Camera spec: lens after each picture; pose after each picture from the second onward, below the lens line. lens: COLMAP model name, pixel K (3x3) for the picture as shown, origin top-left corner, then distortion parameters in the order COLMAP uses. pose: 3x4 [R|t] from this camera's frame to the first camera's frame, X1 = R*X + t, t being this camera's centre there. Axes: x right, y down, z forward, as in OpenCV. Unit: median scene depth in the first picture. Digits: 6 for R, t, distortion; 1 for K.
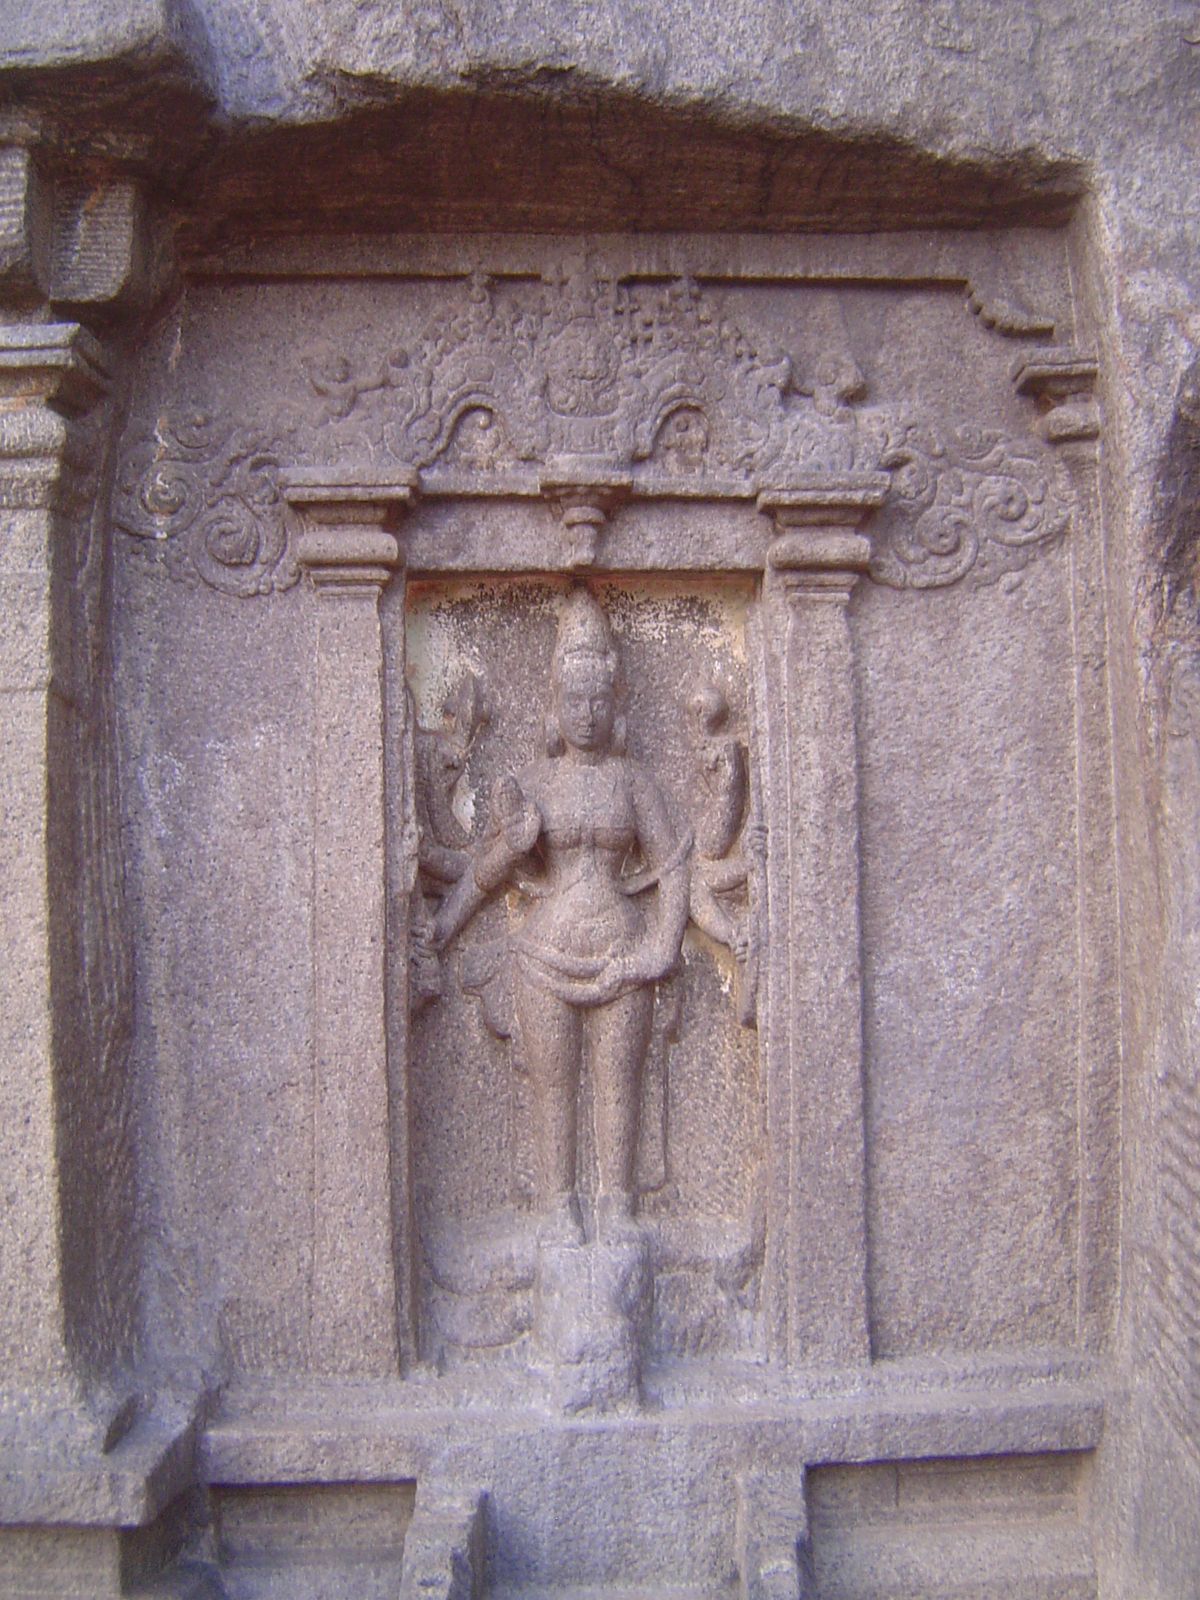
lens RADIAL K [[1817.0, 0, 601.1], [0, 1817.0, 799.4], [0, 0, 1]] dist [-0.134013, 0.000000]
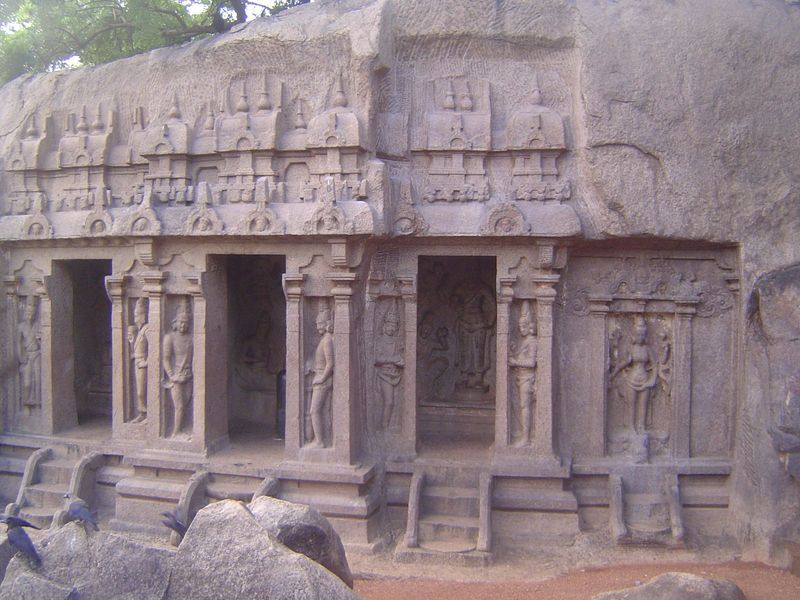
lens RADIAL K [[908.5, 0, 399.6], [0, 908.5, 300.1], [0, 0, 1]] dist [-0.134013, 0.000000]
pose [[0.990212, 0.023249, -0.137623, -0.362573], [-0.013869, 0.997539, 0.068729, -0.342483], [0.138882, -0.066147, 0.988097, -1.785222]]
